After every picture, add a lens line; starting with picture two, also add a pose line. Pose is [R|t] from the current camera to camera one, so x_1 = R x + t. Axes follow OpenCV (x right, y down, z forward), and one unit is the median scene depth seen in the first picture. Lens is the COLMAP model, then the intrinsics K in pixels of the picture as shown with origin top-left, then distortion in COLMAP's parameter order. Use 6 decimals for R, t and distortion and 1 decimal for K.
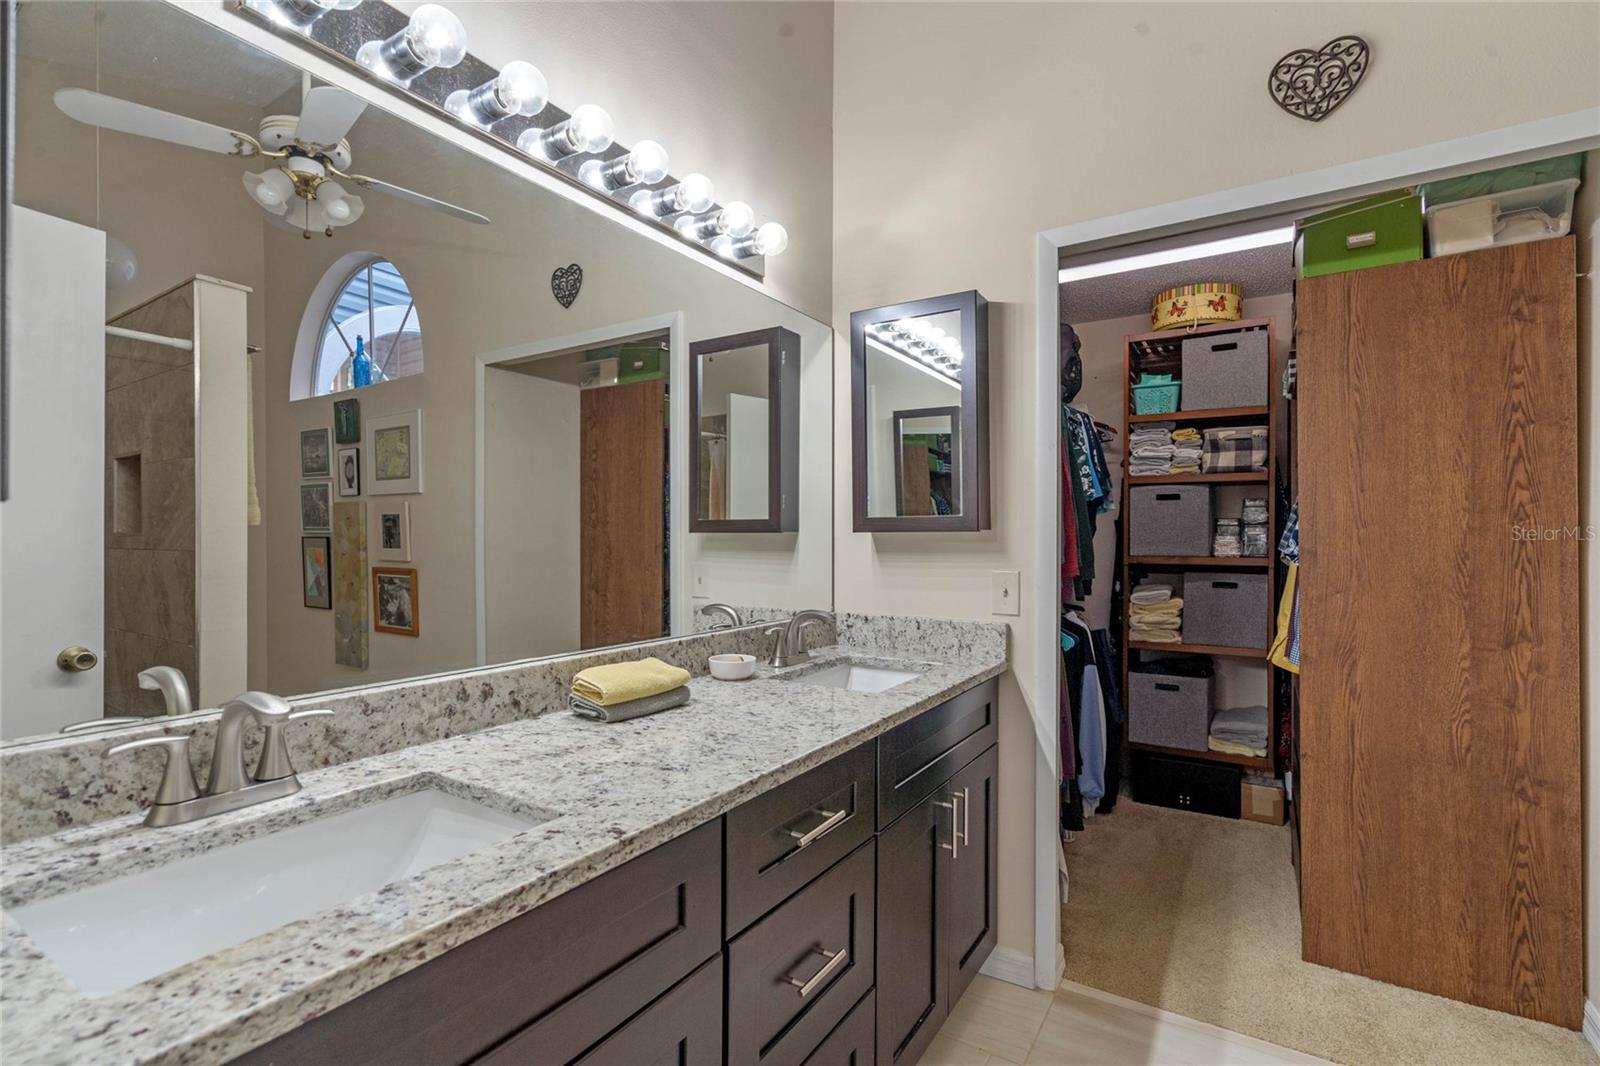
lens RADIAL K [[735.9, 0, 795.8], [0, 735.9, 537.7], [0, 0, 1]] dist [-0.009081, 0.003433]
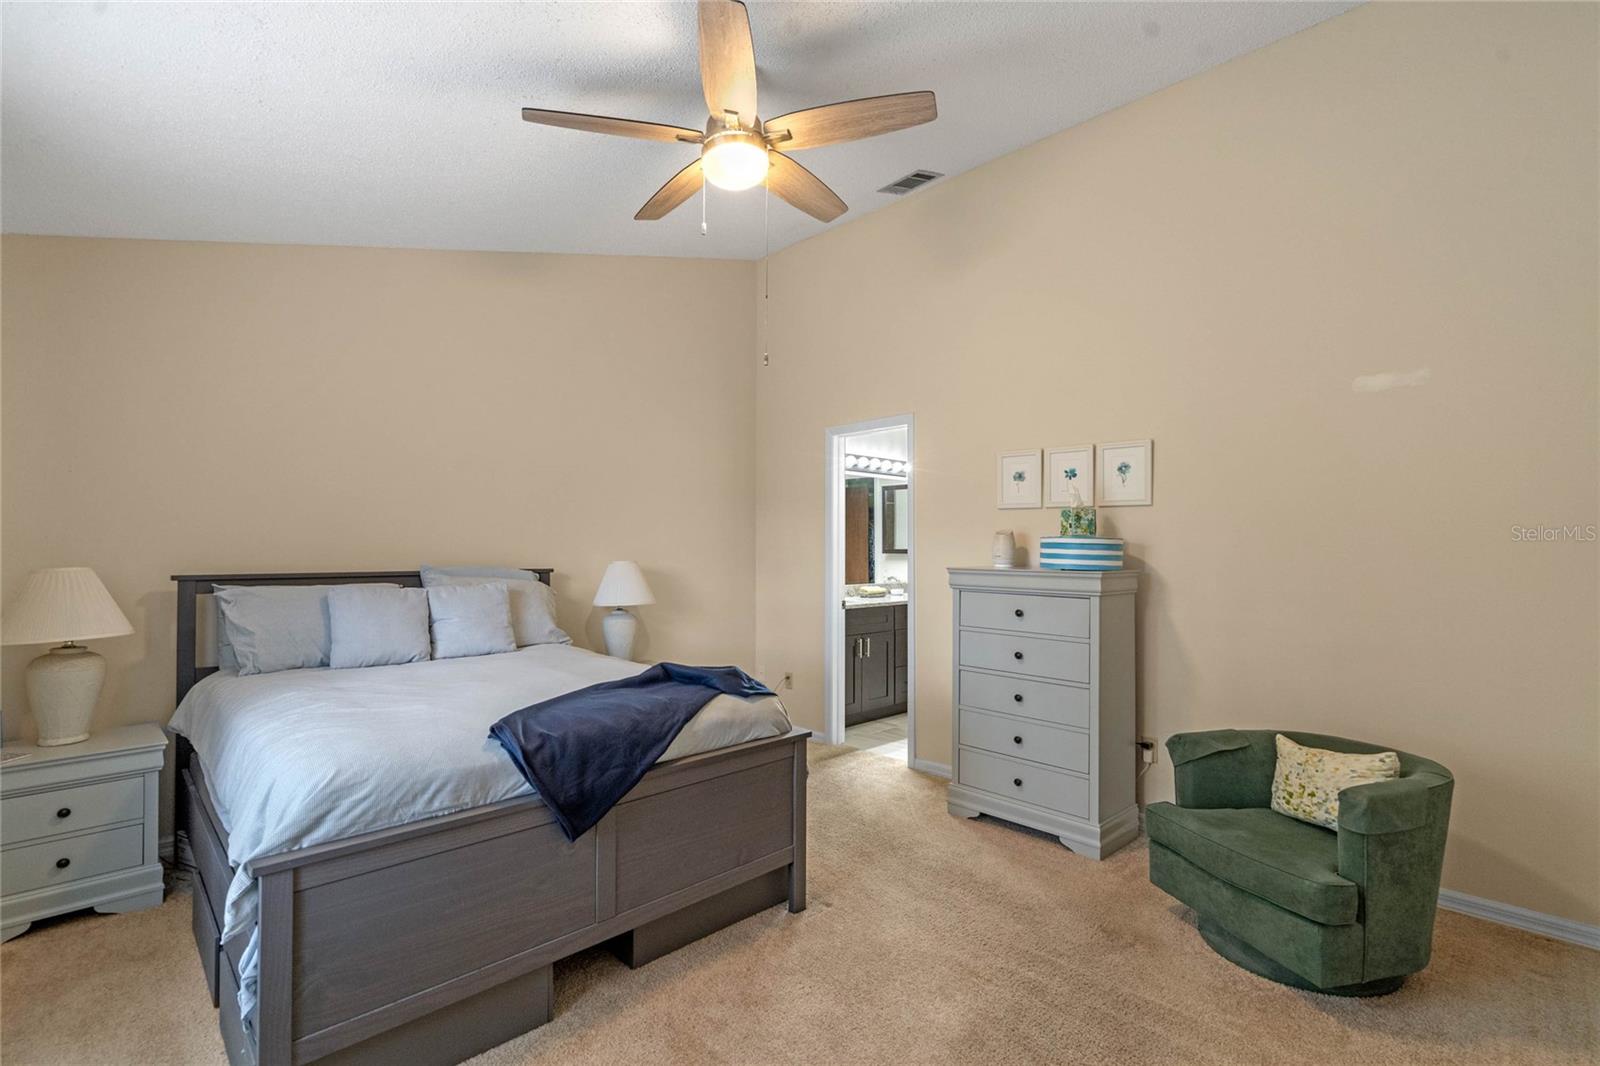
lens RADIAL K [[735.9, 0, 811.4], [0, 735.9, 545.5], [0, 0, 1]] dist [-0.009081, 0.003433]
pose [[0.975154, -0.007441, -0.221402, 0.171076], [0.006732, 0.999970, -0.003956, -0.020469], [0.221425, 0.002367, 0.975175, -1.455747]]
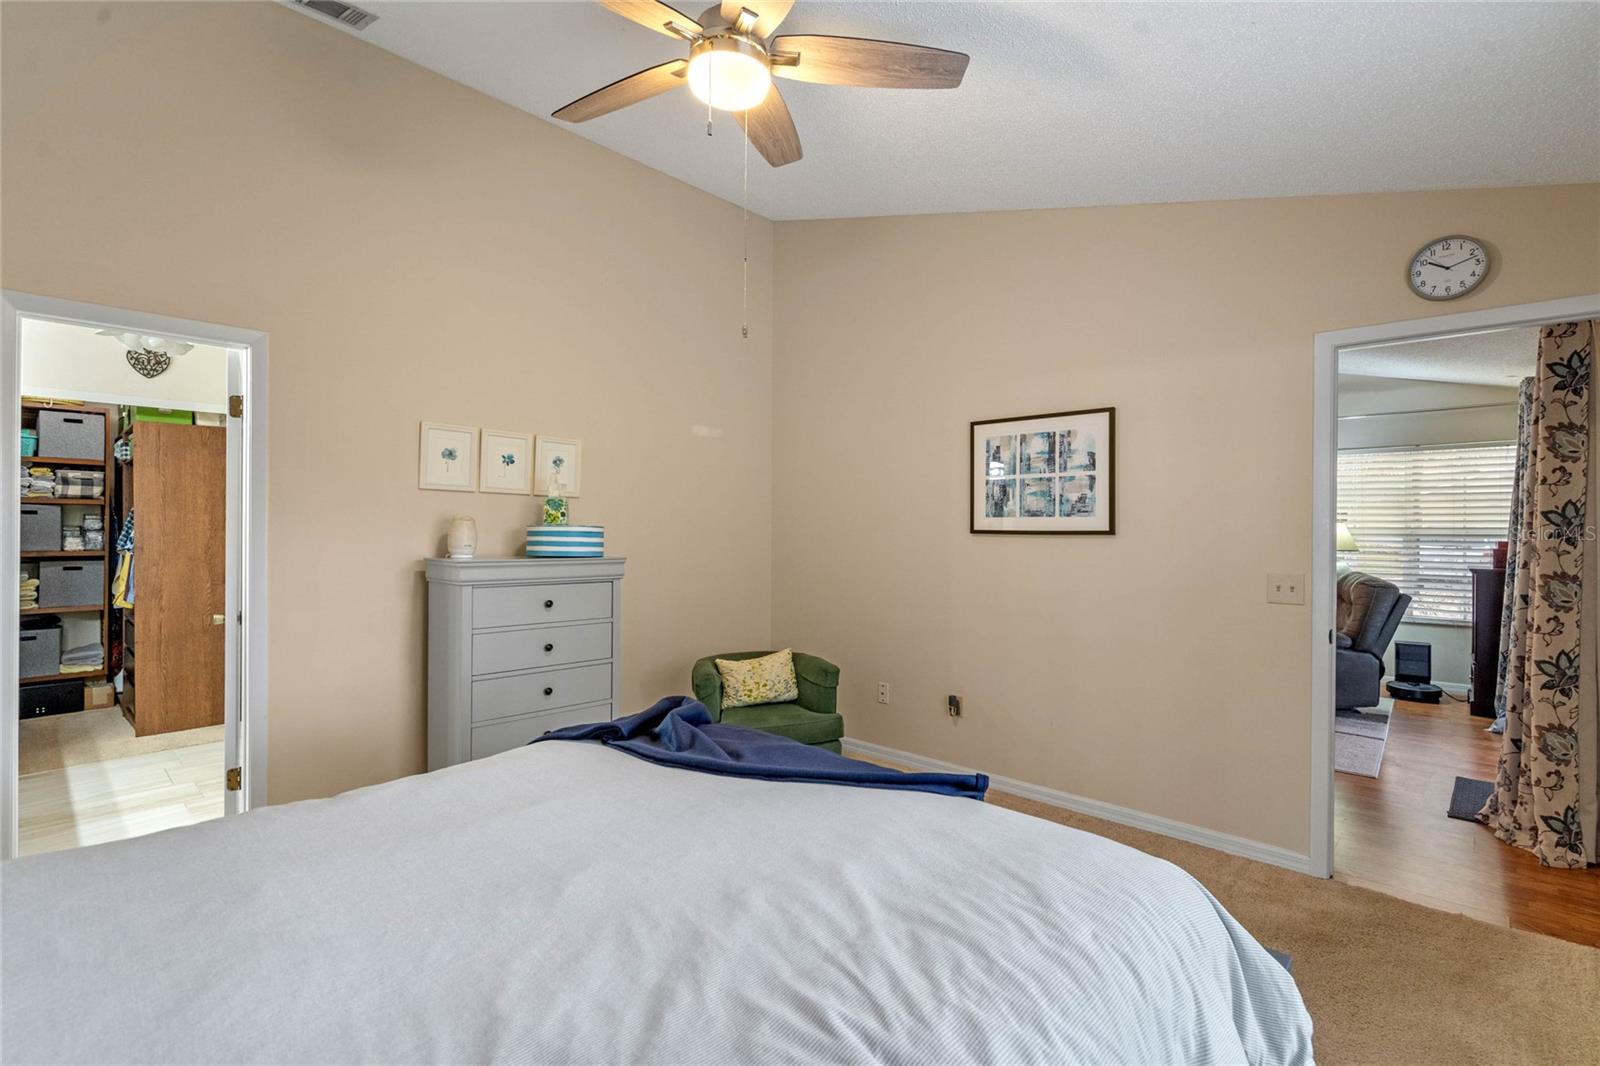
lens RADIAL K [[735.9, 0, 808.6], [0, 735.9, 524.2], [0, 0, 1]] dist [-0.009081, 0.003433]
pose [[0.179736, 0.000843, 0.983714, -0.719915], [-0.002572, 0.999997, -0.000387, -0.036603], [-0.983711, -0.002461, 0.179738, -0.895449]]
